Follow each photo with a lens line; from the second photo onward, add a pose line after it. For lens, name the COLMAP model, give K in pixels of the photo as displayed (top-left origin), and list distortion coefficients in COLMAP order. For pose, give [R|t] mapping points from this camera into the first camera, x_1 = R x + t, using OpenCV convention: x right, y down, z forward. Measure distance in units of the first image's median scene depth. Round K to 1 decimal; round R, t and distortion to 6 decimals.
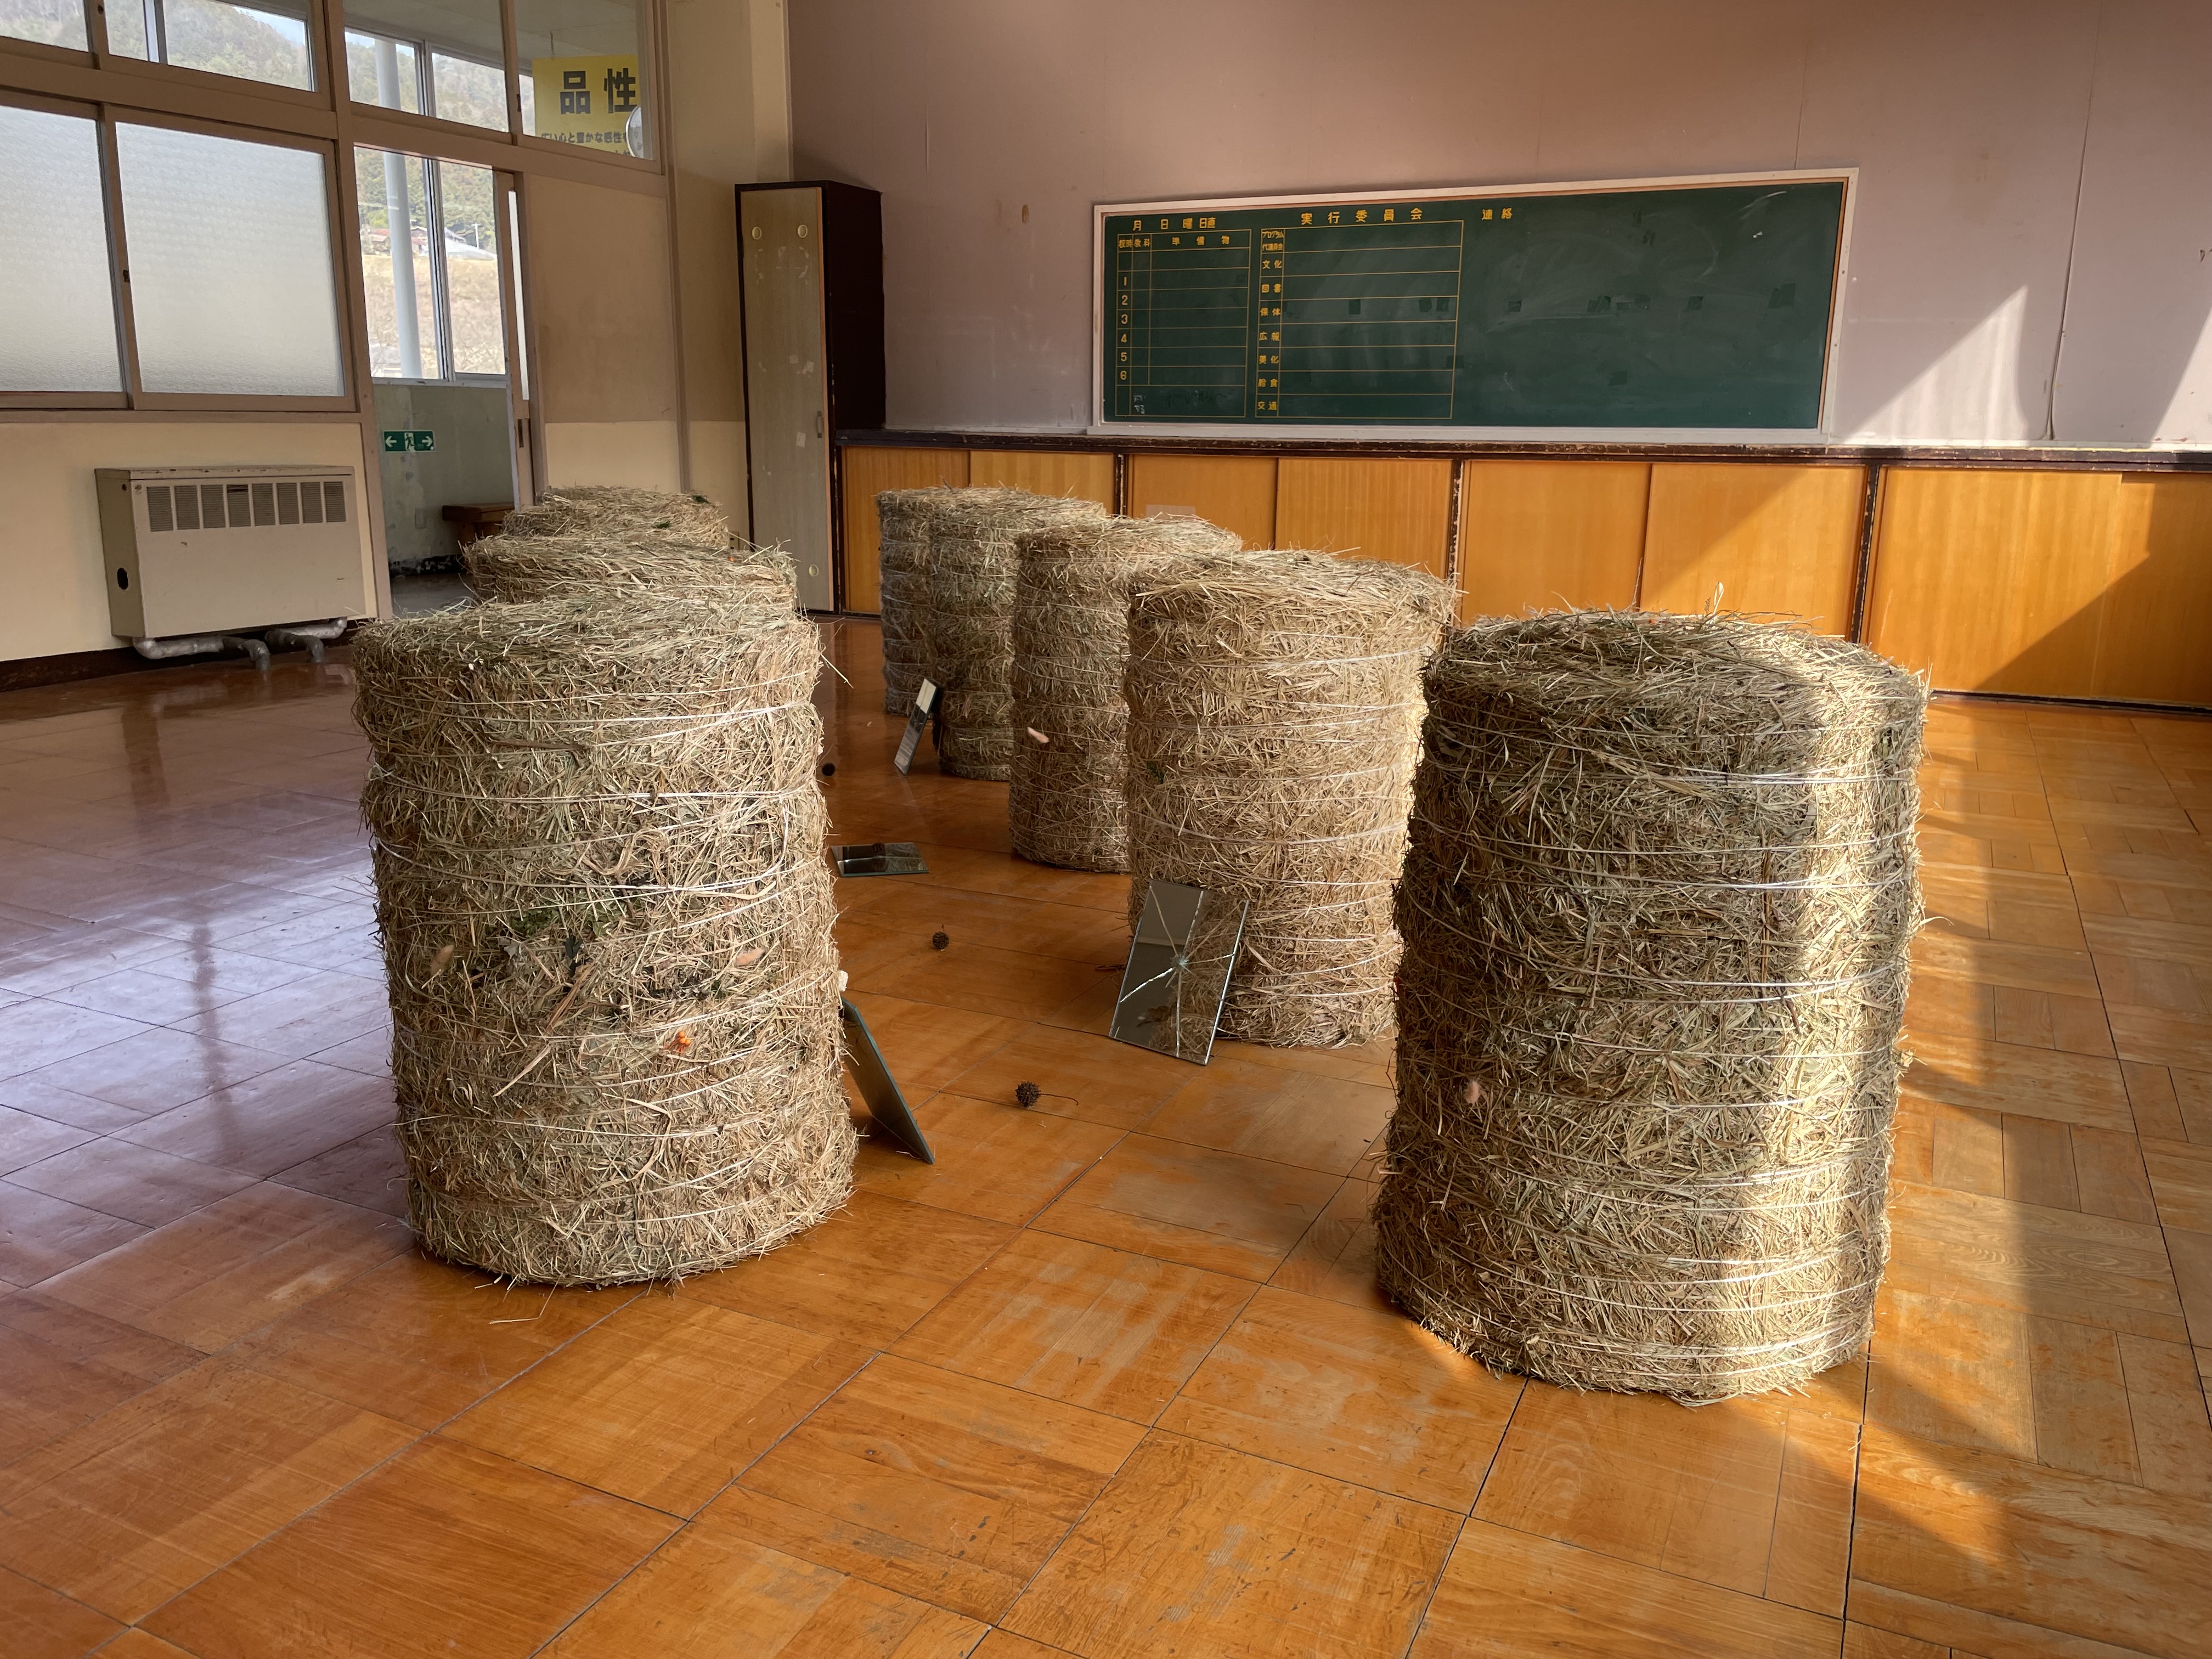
lens RADIAL K [[1688.5, 0, 1110.6], [0, 1688.5, 822.8], [0, 0, 1]] dist [0.057315, -0.087969]
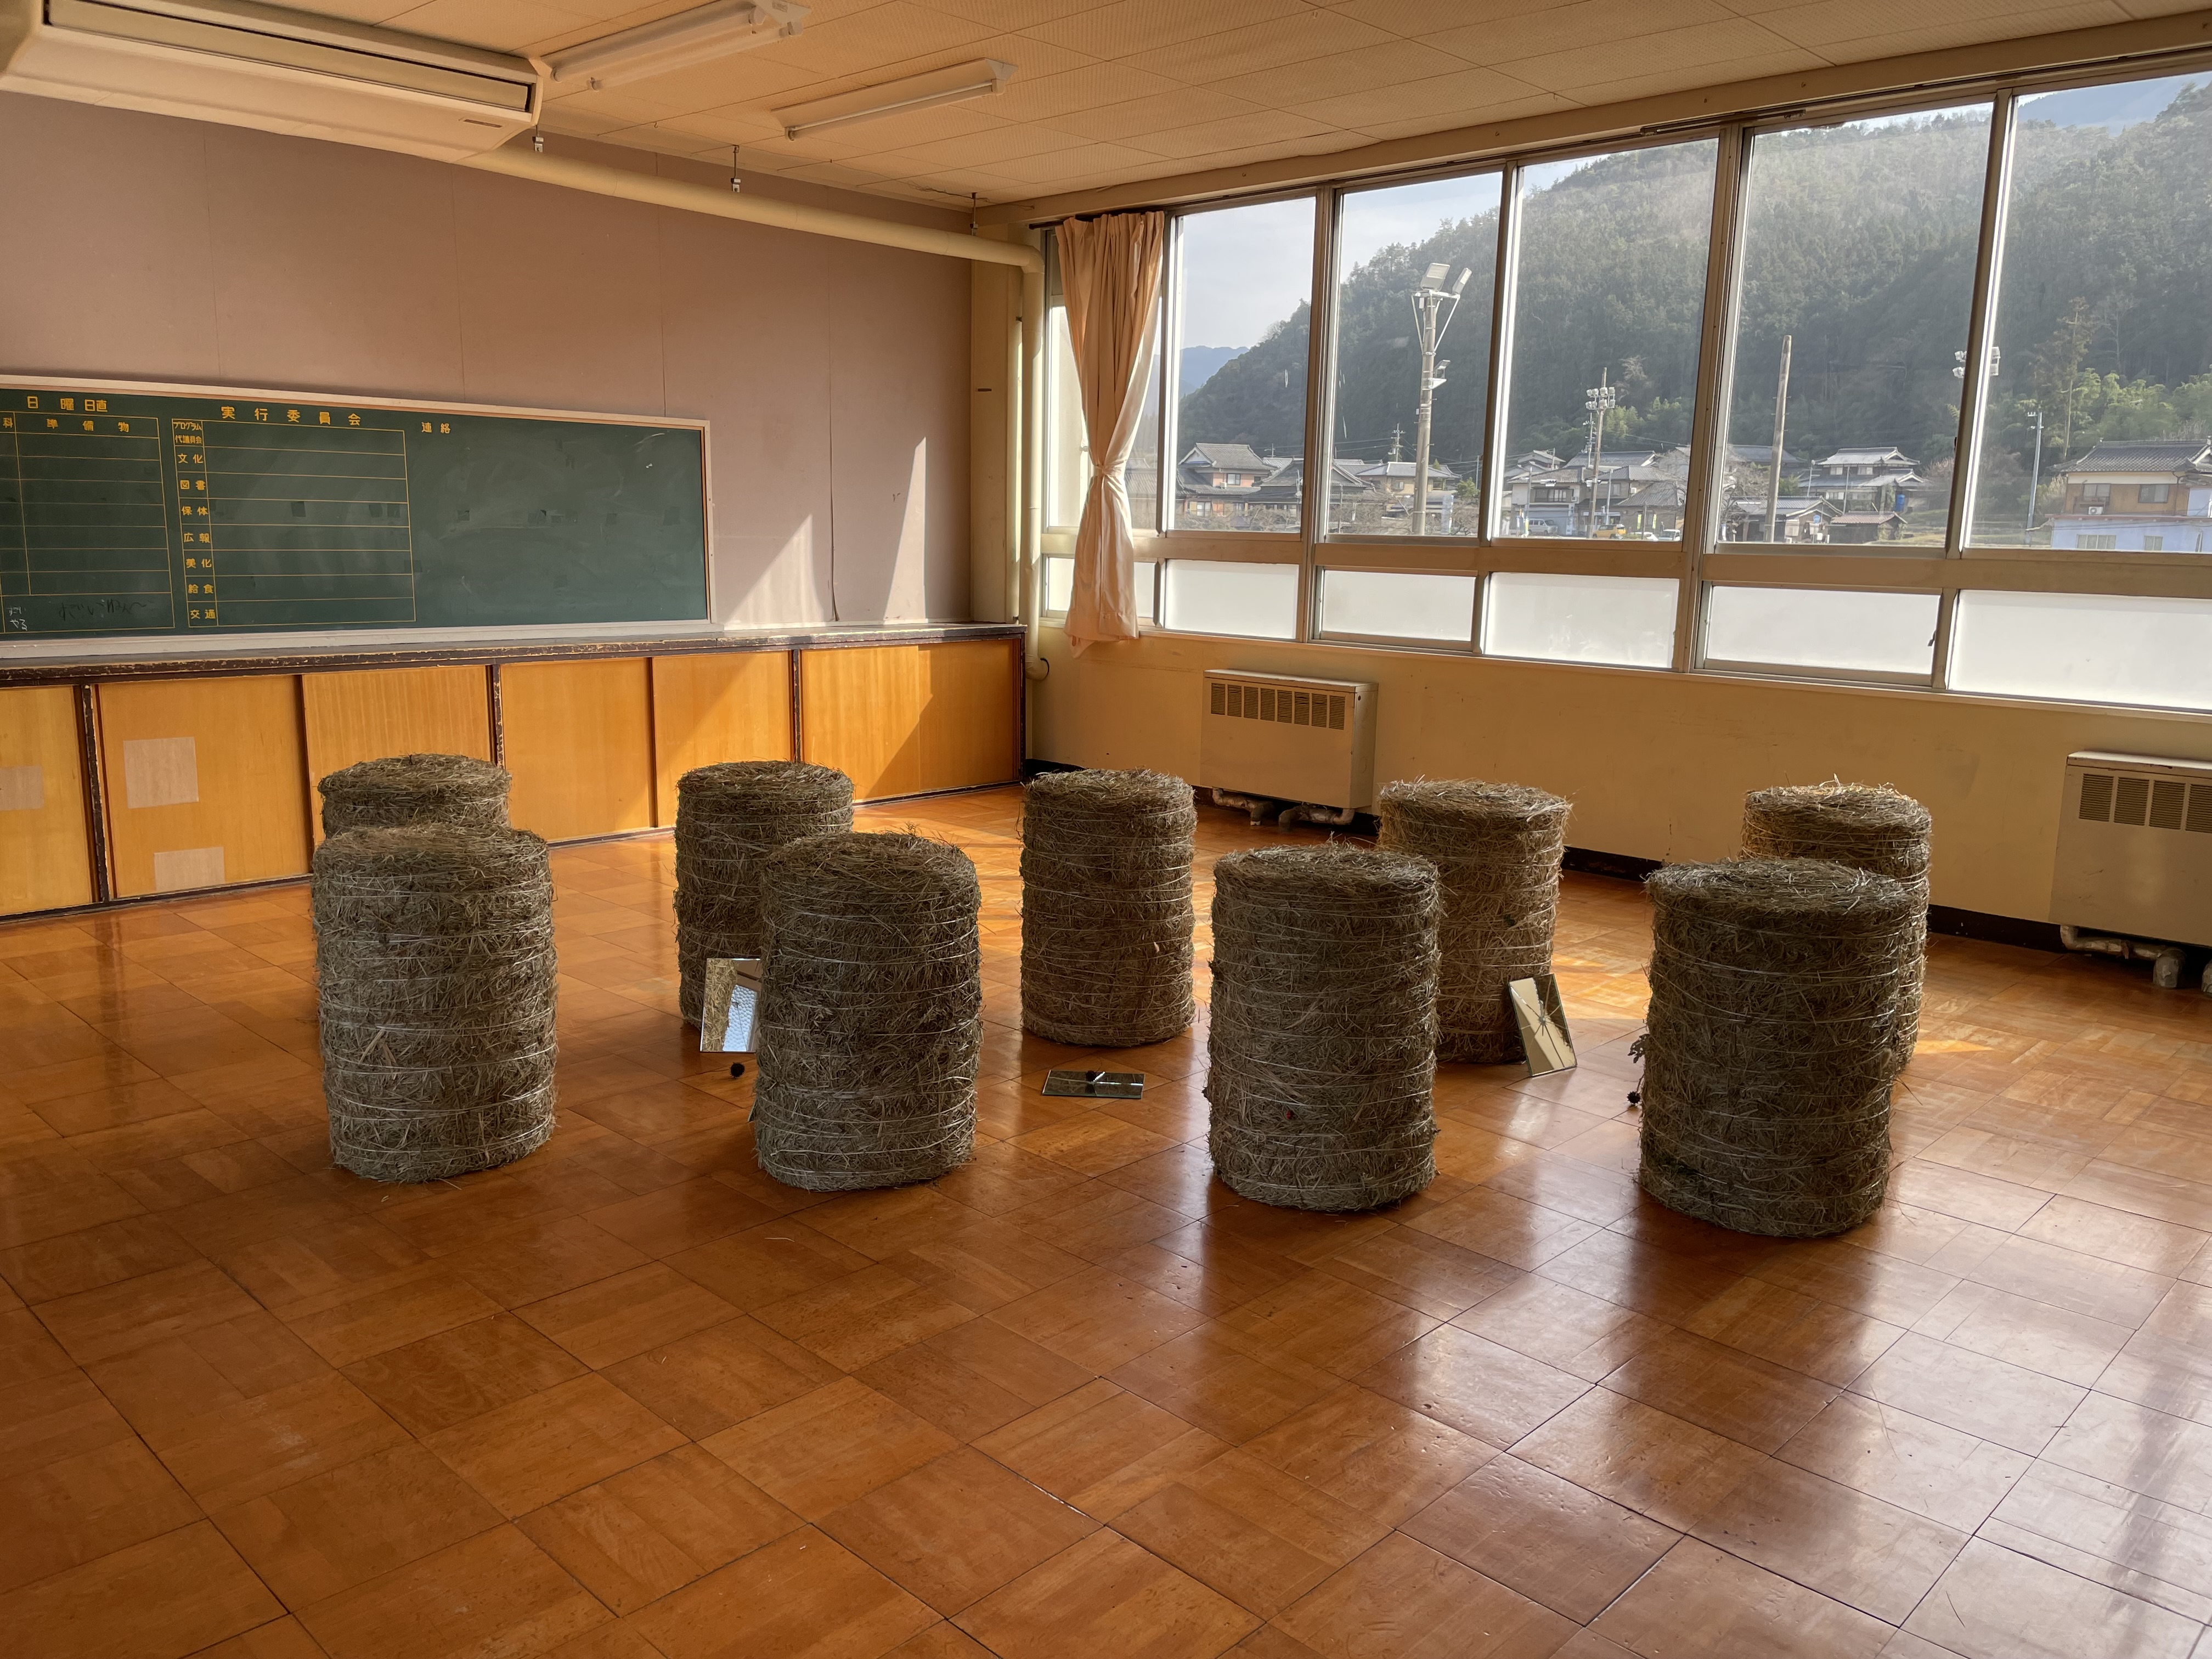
lens RADIAL K [[1688.5, 0, 1104.4], [0, 1688.5, 832.6], [0, 0, 1]] dist [0.057315, -0.087969]
pose [[0.314697, -0.176625, 0.932614, -0.627790], [0.206112, 0.971807, 0.114498, -0.145802], [-0.926544, 0.156191, 0.342229, 0.291114]]
